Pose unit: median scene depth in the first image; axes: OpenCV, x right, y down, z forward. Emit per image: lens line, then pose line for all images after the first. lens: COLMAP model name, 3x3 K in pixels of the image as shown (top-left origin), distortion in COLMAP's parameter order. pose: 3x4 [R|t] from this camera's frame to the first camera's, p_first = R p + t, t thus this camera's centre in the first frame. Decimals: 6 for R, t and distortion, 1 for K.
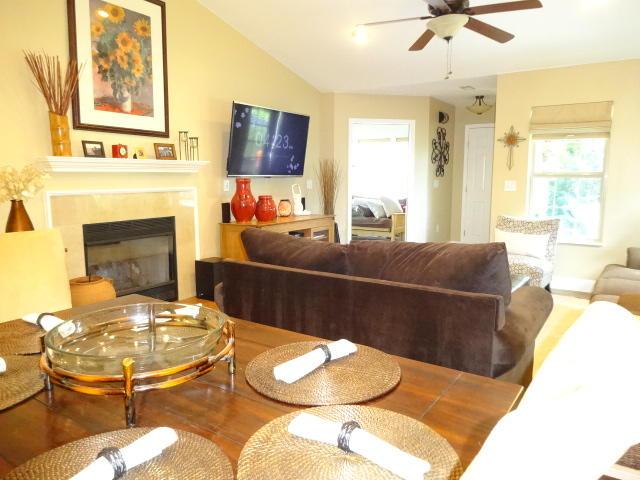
lens RADIAL K [[470.0, 0, 318.4], [0, 470.0, 240.5], [0, 0, 1]] dist [-0.005182, -0.001838]
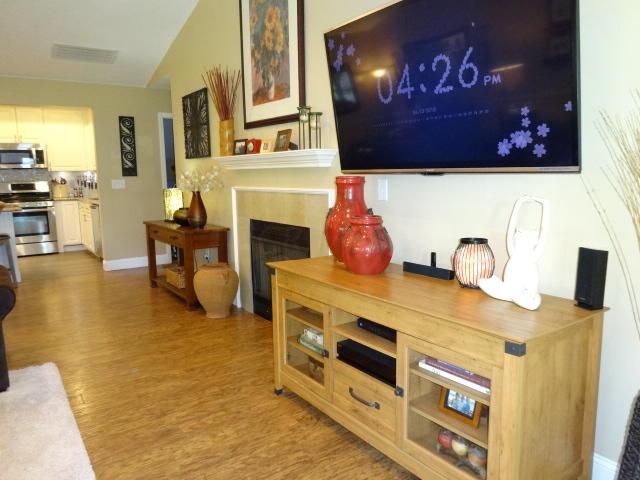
lens RADIAL K [[470.0, 0, 318.4], [0, 470.0, 240.5], [0, 0, 1]] dist [-0.005182, -0.001838]
pose [[-0.352509, 0.140593, -0.925187, 0.400895], [-0.110814, 0.975423, 0.190449, -0.191437], [0.929224, 0.169659, -0.328266, 1.392456]]
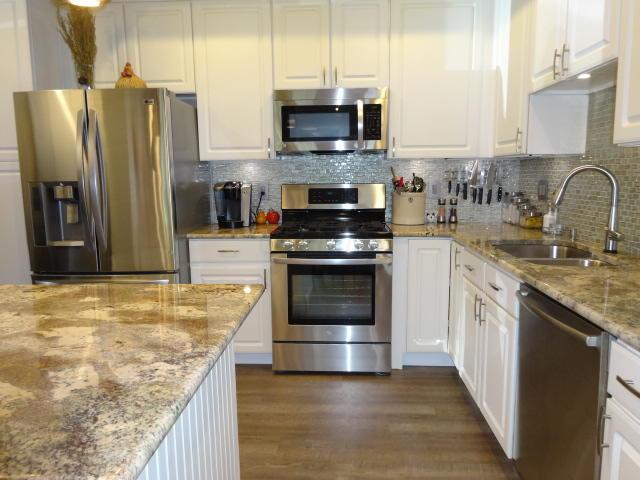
lens RADIAL K [[470.0, 0, 318.4], [0, 470.0, 240.5], [0, 0, 1]] dist [-0.005182, -0.001838]
pose [[-0.856573, 0.083190, -0.509277, -0.509354], [-0.059884, 0.964227, 0.258226, -0.045163], [0.512540, 0.251687, -0.820948, 0.312369]]
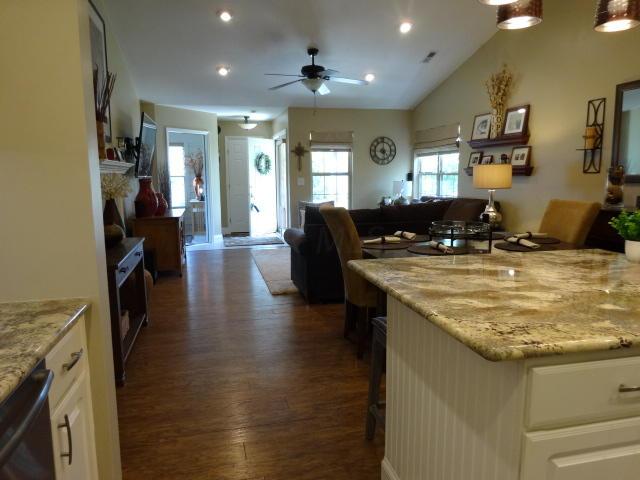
lens RADIAL K [[470.0, 0, 318.4], [0, 470.0, 240.5], [0, 0, 1]] dist [-0.005182, -0.001838]
pose [[0.679839, -0.107003, 0.725513, -0.883797], [0.107746, 0.993136, 0.045511, 0.015368], [-0.725403, 0.047231, 0.686702, -0.113759]]
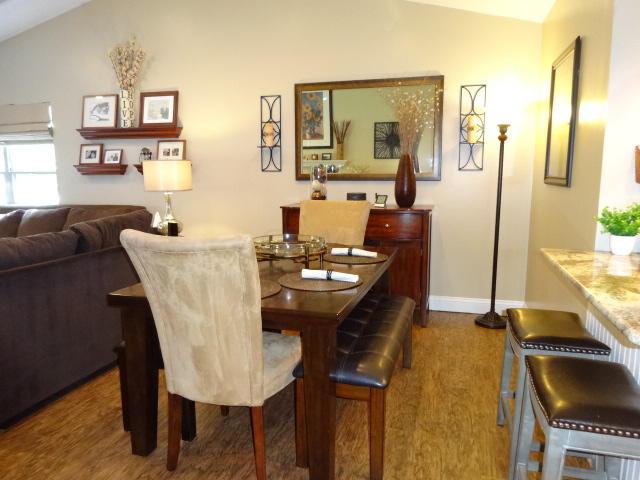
lens RADIAL K [[470.0, 0, 318.4], [0, 470.0, 240.5], [0, 0, 1]] dist [-0.005182, -0.001838]
pose [[-0.305372, -0.135009, 0.942614, -0.694560], [0.131692, 0.974398, 0.182225, -0.051449], [-0.943083, 0.179781, -0.279774, 0.400040]]
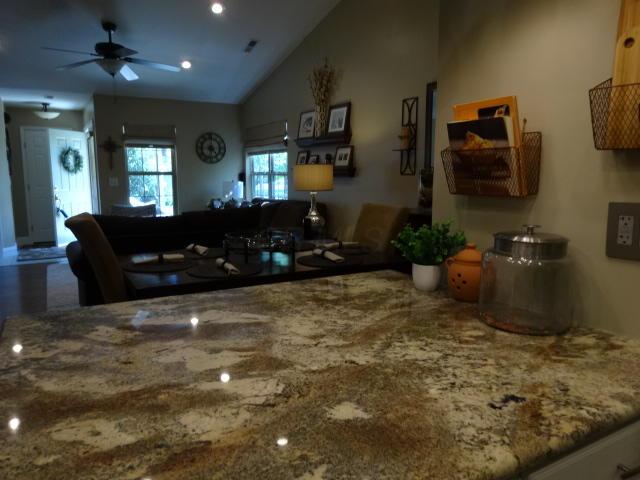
lens RADIAL K [[470.0, 0, 318.4], [0, 470.0, 240.5], [0, 0, 1]] dist [-0.005182, -0.001838]
pose [[0.433716, -0.126685, 0.892099, -0.689824], [0.122299, 0.989181, 0.081012, 0.014085], [-0.892711, 0.073967, 0.444517, -0.111890]]
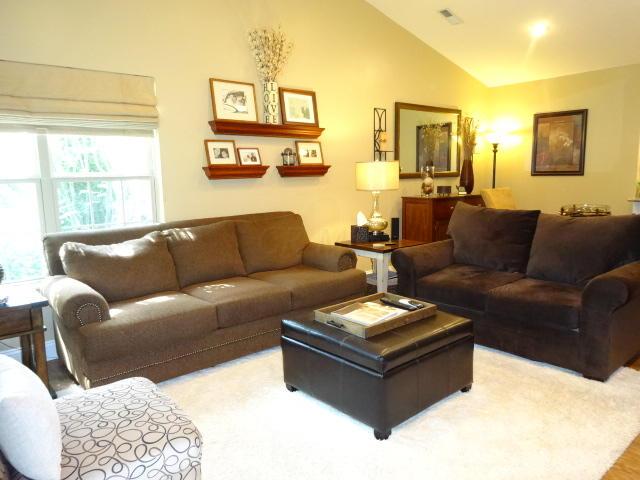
lens RADIAL K [[470.0, 0, 318.4], [0, 470.0, 240.5], [0, 0, 1]] dist [-0.005182, -0.001838]
pose [[-0.964822, -0.017116, 0.262347, 0.197635], [0.056457, 0.961110, 0.270334, -0.199964], [-0.256772, 0.275636, -0.926333, 1.454482]]
